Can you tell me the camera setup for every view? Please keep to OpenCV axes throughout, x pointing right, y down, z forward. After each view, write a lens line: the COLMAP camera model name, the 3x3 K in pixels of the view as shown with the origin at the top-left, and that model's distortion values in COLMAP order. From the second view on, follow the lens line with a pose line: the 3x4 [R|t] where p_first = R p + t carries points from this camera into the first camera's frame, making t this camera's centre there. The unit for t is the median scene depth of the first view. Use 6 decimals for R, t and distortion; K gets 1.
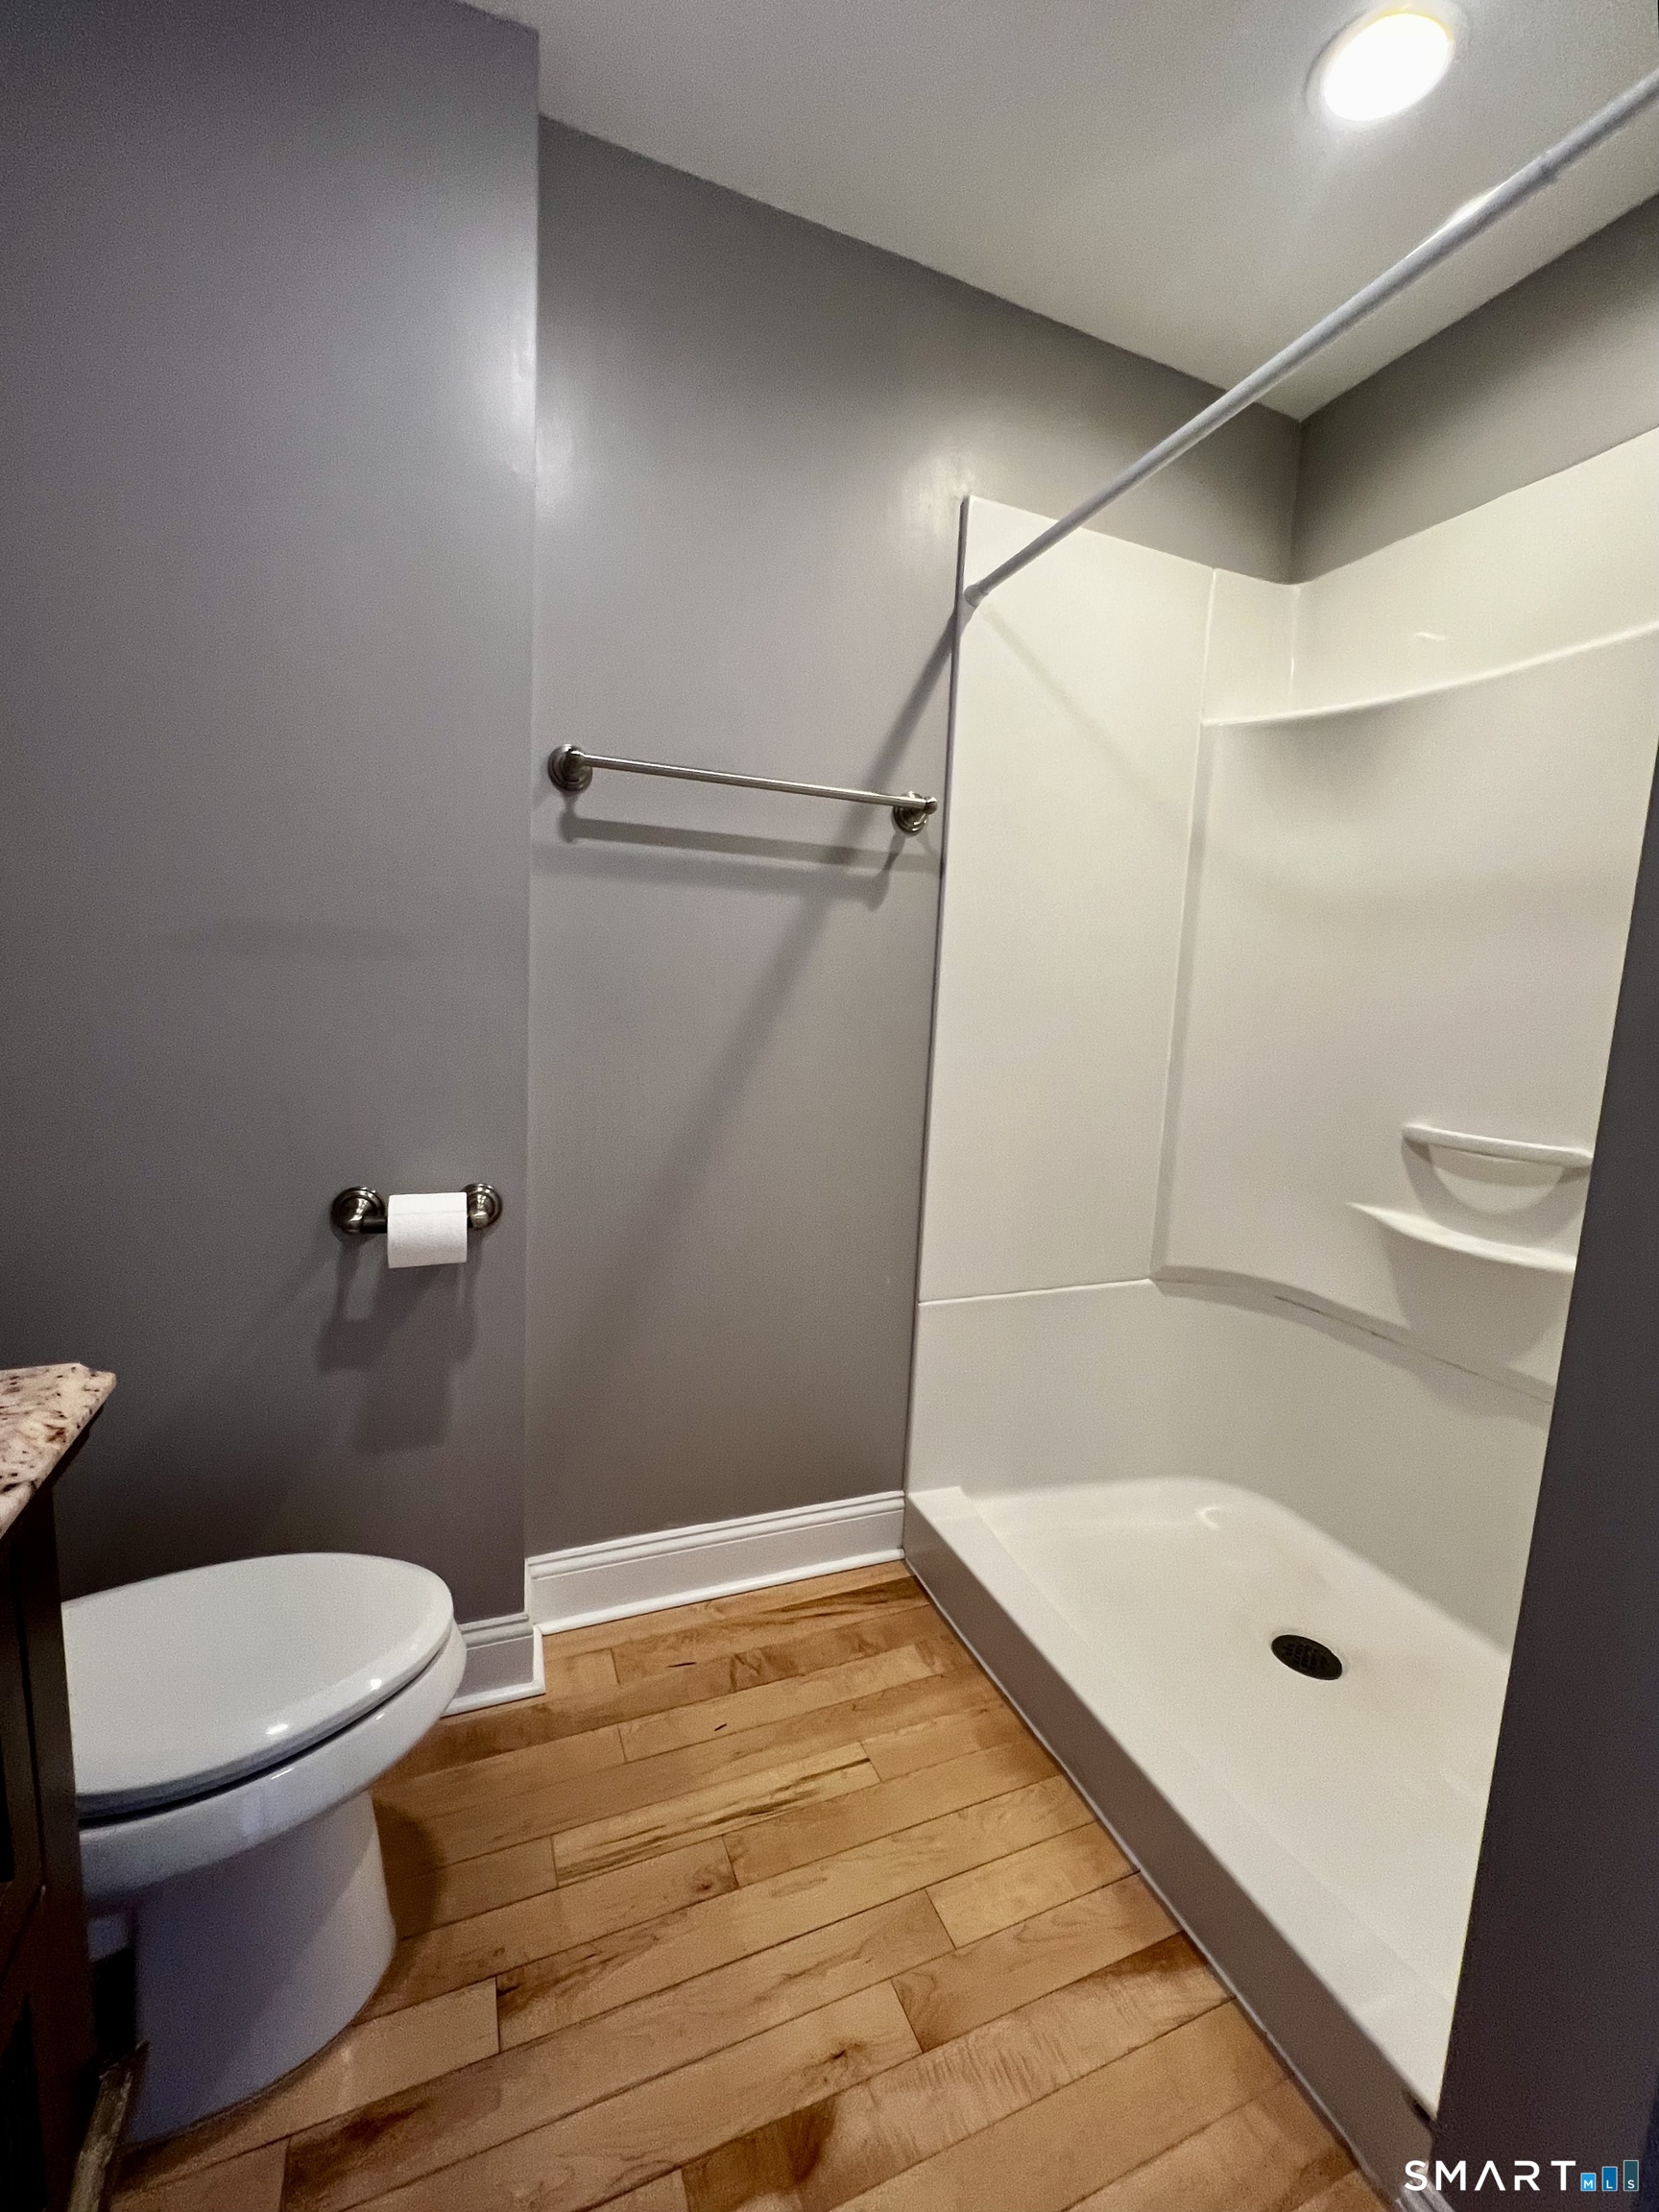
lens RADIAL K [[907.7, 0, 829.5], [0, 907.7, 1106.0], [0, 0, 1]] dist [-0.000600, 0.000102]
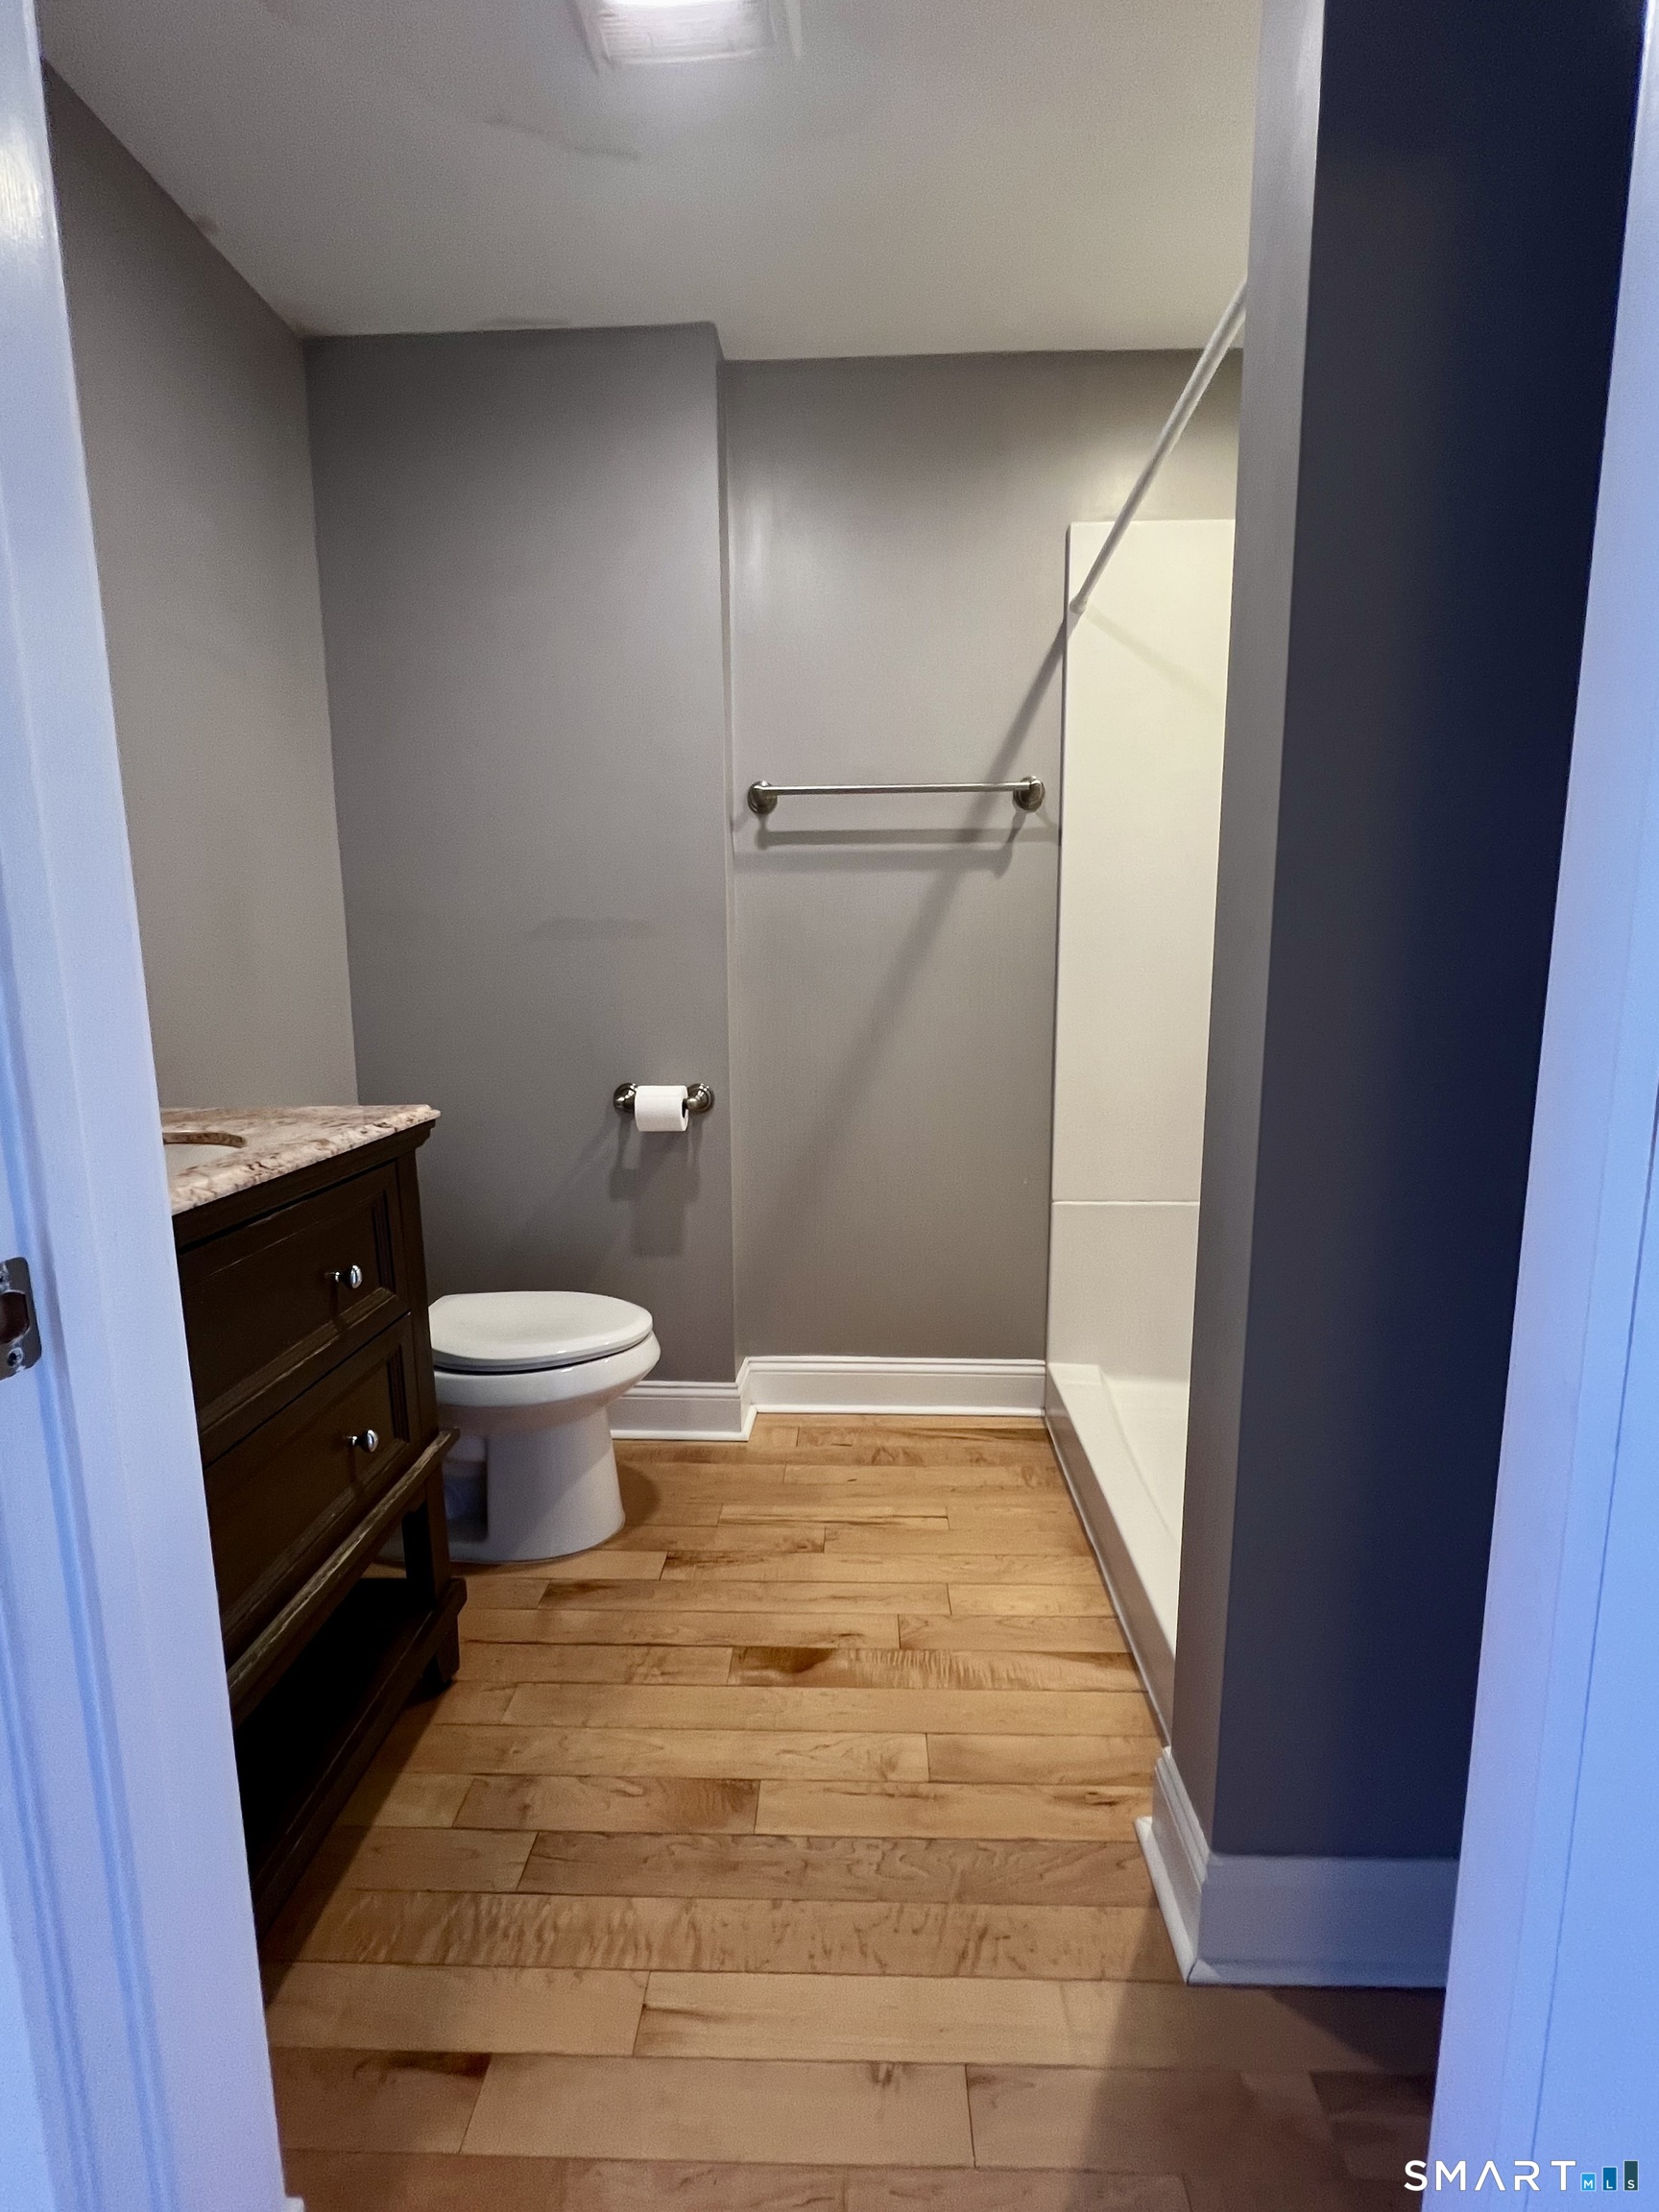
lens RADIAL K [[907.7, 0, 829.5], [0, 907.7, 1106.0], [0, 0, 1]] dist [-0.000600, 0.000102]
pose [[0.907567, 0.008206, -0.419828, 0.403102], [-0.005037, 0.999950, 0.008656, 0.098605], [0.419878, -0.005741, 0.907562, -0.251158]]
